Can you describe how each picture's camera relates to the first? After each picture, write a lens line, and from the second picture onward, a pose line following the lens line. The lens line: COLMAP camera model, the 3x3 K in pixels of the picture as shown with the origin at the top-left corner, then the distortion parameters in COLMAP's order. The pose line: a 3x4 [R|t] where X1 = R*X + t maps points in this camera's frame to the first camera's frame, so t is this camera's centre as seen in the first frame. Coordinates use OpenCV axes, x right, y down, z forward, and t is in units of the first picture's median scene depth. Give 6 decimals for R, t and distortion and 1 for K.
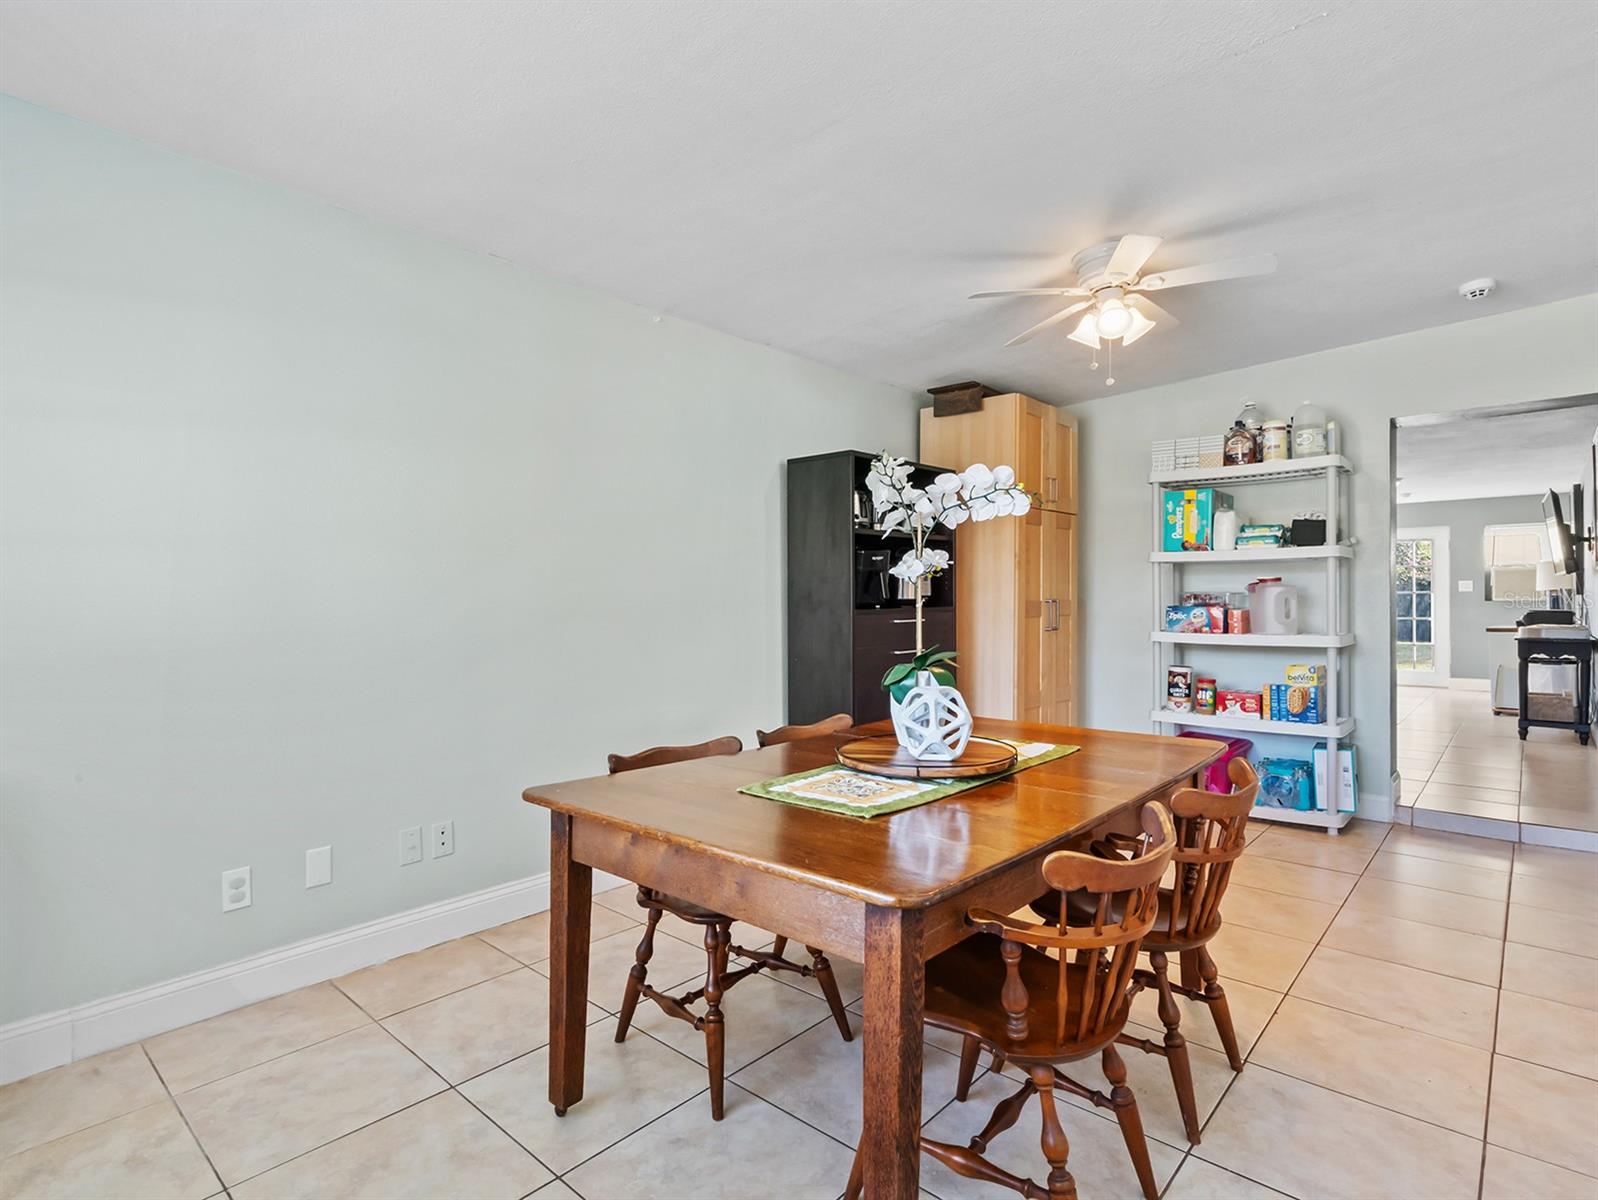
lens RADIAL K [[822.0, 0, 797.1], [0, 822.0, 599.5], [0, 0, 1]] dist [0.000181, 0.000400]
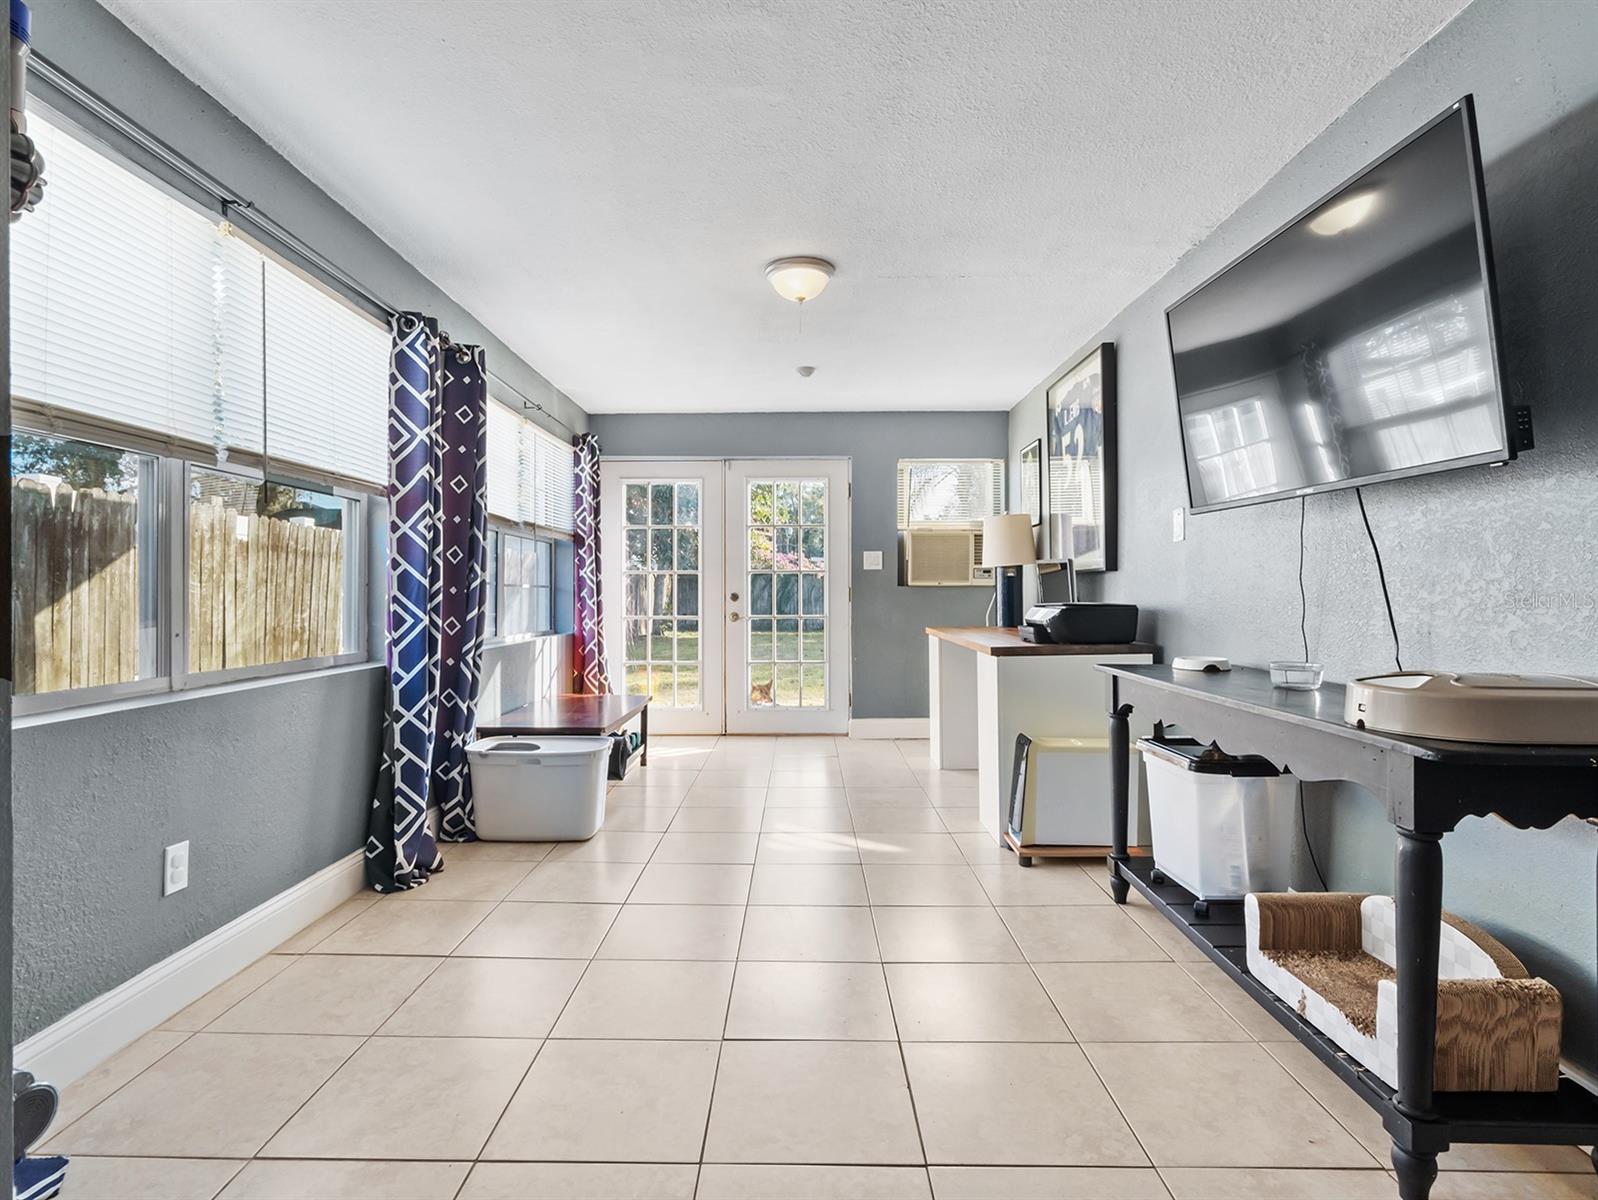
lens RADIAL K [[822.0, 0, 798.9], [0, 822.0, 596.0], [0, 0, 1]] dist [0.000181, 0.000400]
pose [[0.751114, 0.007253, 0.660132, 0.396404], [-0.011425, 0.999933, 0.002013, 0.008596], [-0.660073, -0.009054, 0.751147, 0.605431]]
